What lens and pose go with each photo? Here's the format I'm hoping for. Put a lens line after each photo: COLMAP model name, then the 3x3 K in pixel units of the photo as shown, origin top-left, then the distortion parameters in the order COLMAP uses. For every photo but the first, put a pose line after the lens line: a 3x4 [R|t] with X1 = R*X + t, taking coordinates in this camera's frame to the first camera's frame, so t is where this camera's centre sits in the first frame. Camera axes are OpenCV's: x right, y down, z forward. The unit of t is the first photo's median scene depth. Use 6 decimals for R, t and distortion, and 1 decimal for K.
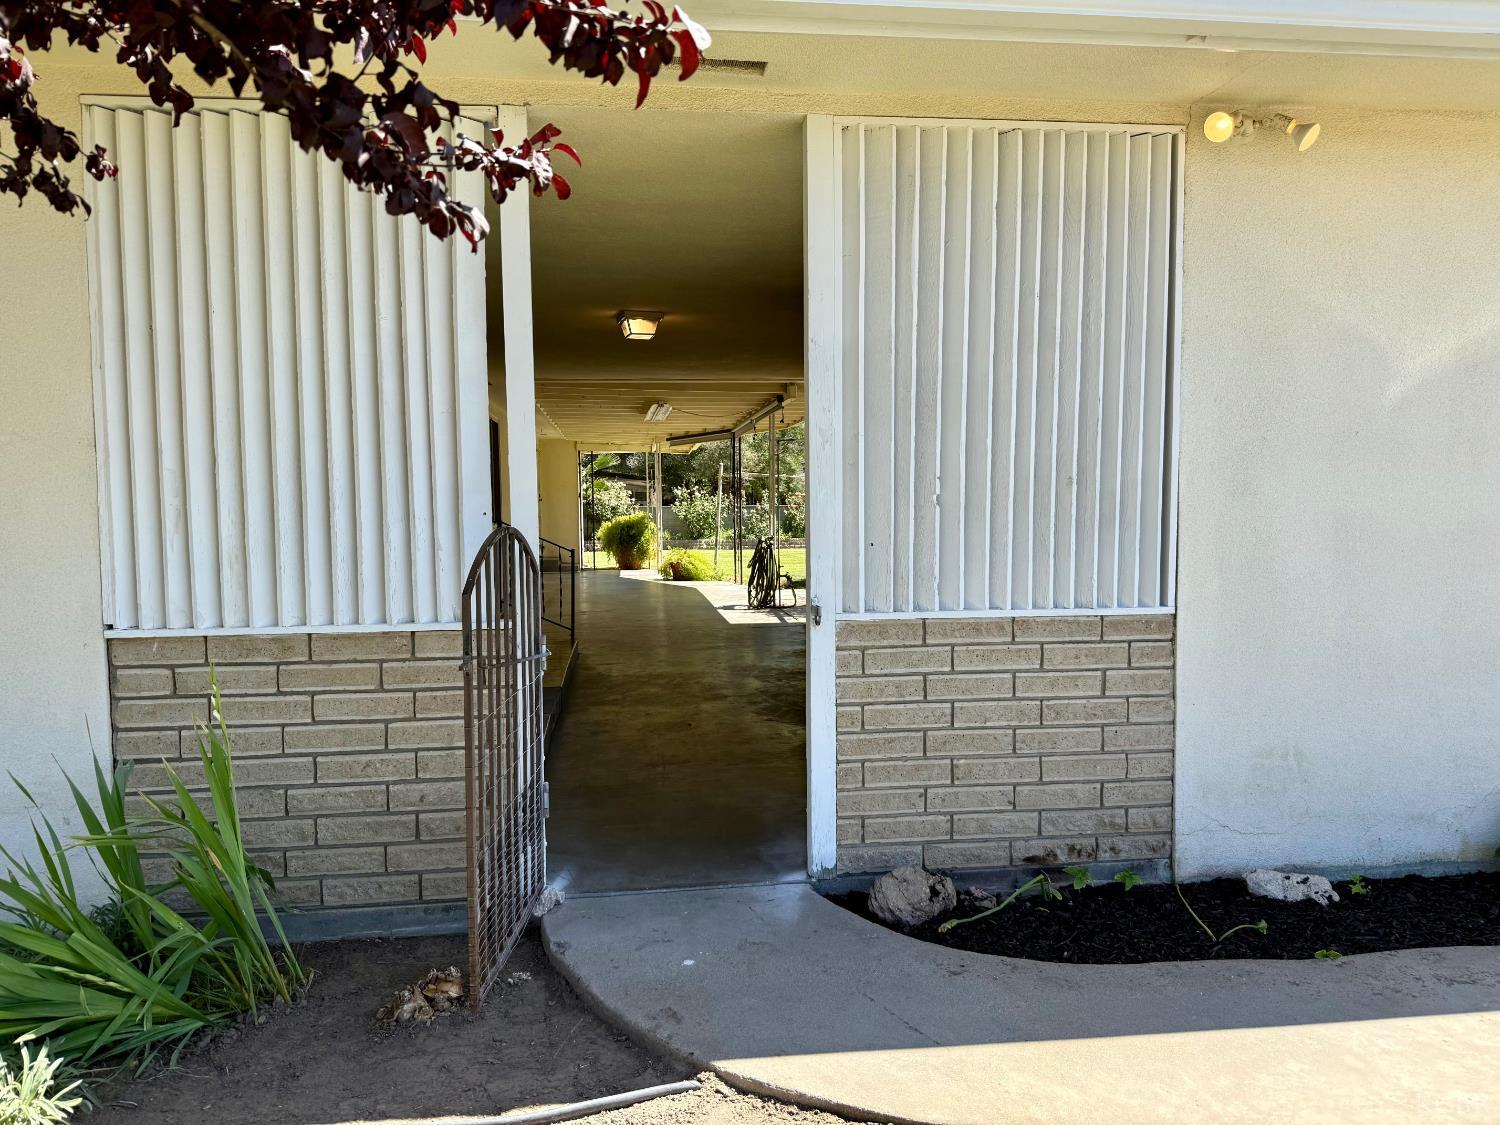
lens RADIAL K [[1077.3, 0, 750.0], [0, 1077.3, 562.5], [0, 0, 1]] dist [0.037618, -0.069888]
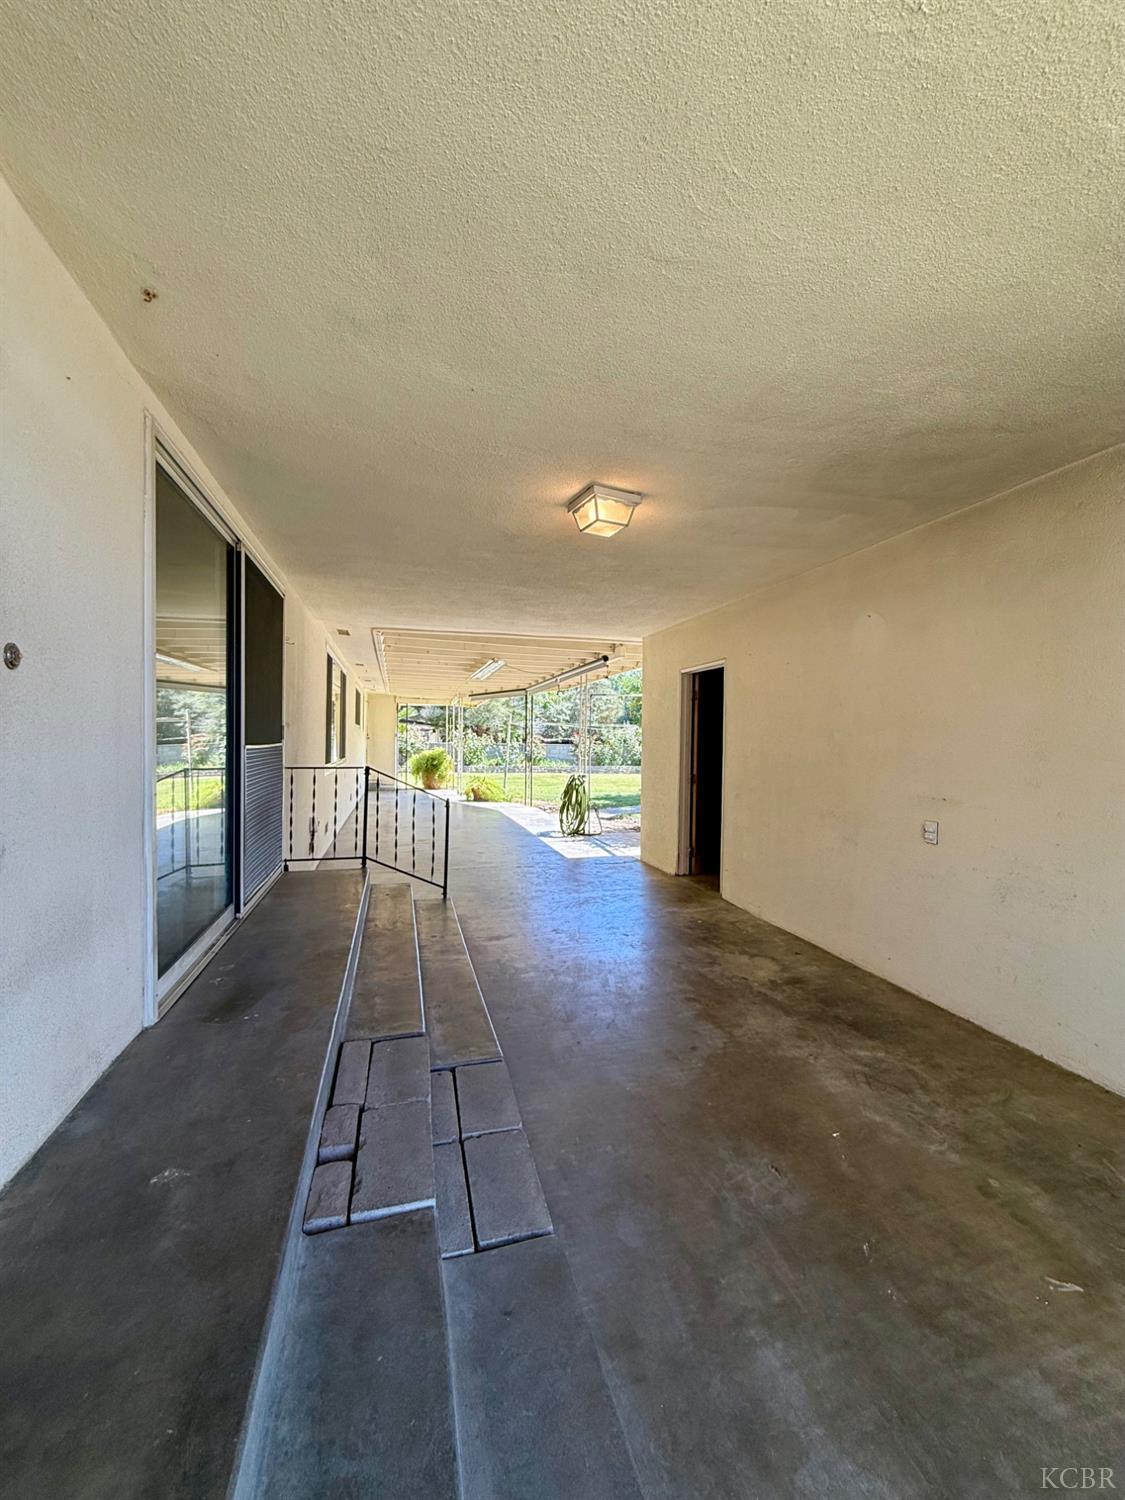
lens RADIAL K [[604.7, 0, 564.9], [0, 604.7, 746.6], [0, 0, 1]] dist [-0.000224, -0.000022]
pose [[0.988316, 0.020061, 0.151093, -0.541428], [-0.013191, 0.998839, -0.046335, -0.128507], [-0.151847, 0.043800, 0.987433, 1.789439]]
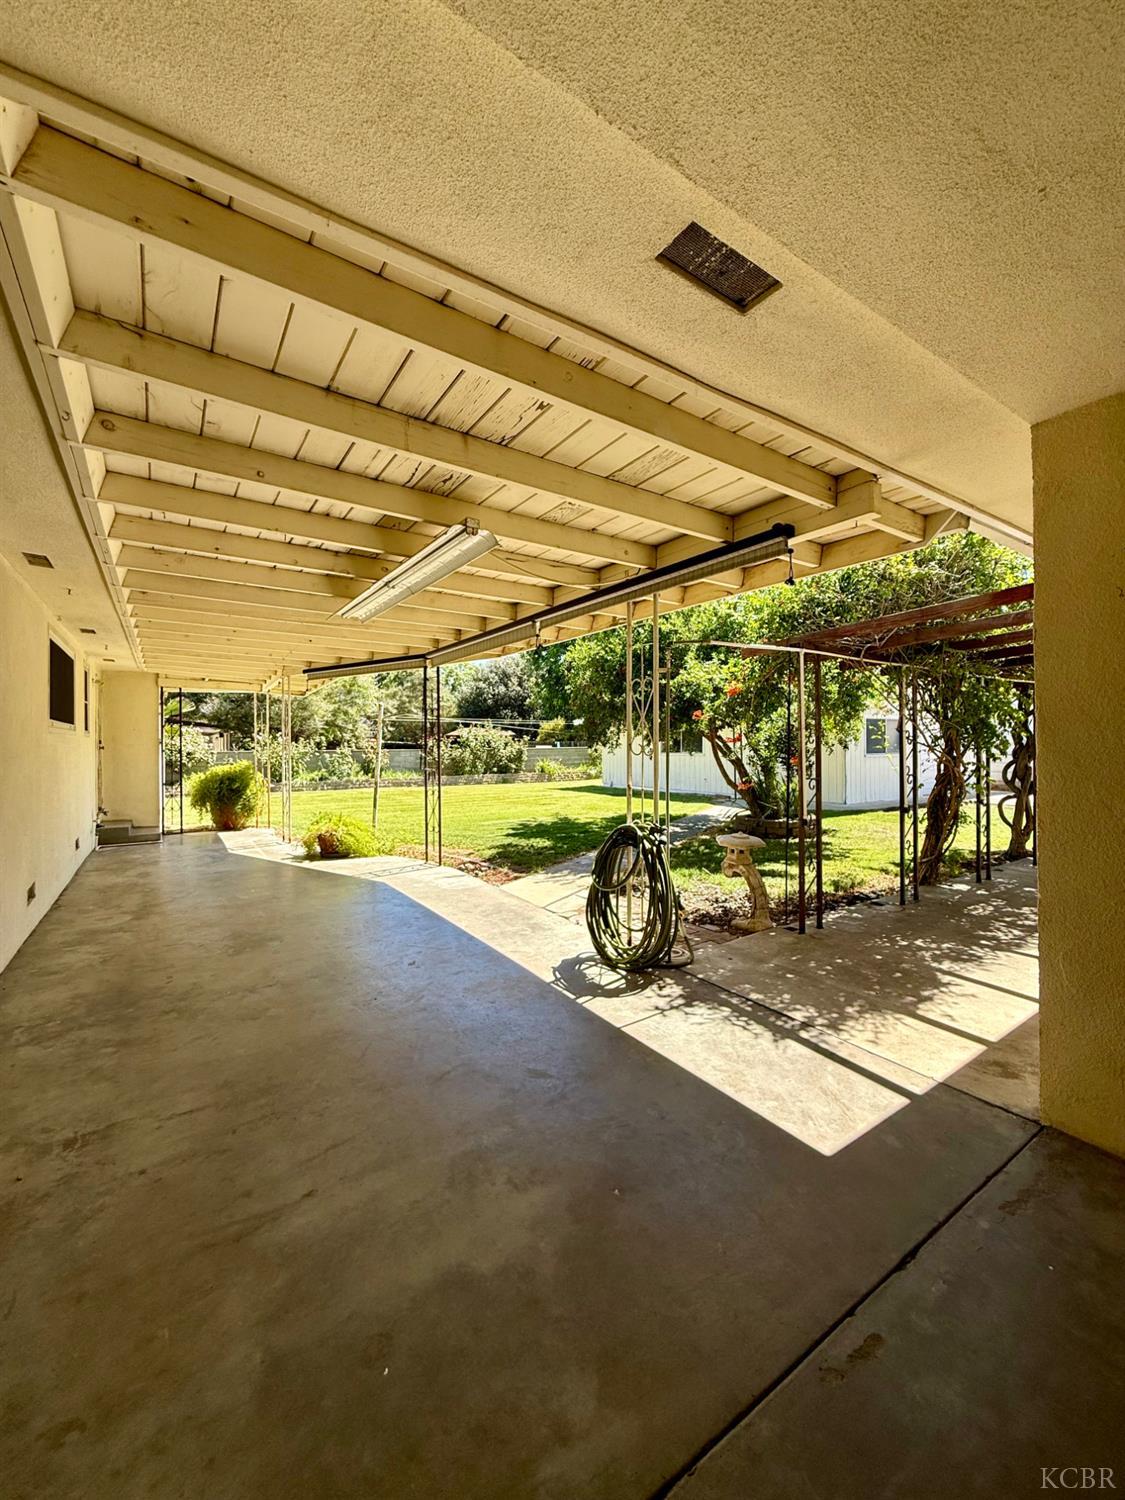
lens RADIAL K [[596.8, 0, 566.1], [0, 596.8, 744.1], [0, 0, 1]] dist [-0.000804, 0.000173]
pose [[0.890491, 0.001408, 0.454999, -0.793196], [0.024342, 0.998416, -0.050729, -0.266251], [-0.454350, 0.056249, 0.889046, 4.032333]]
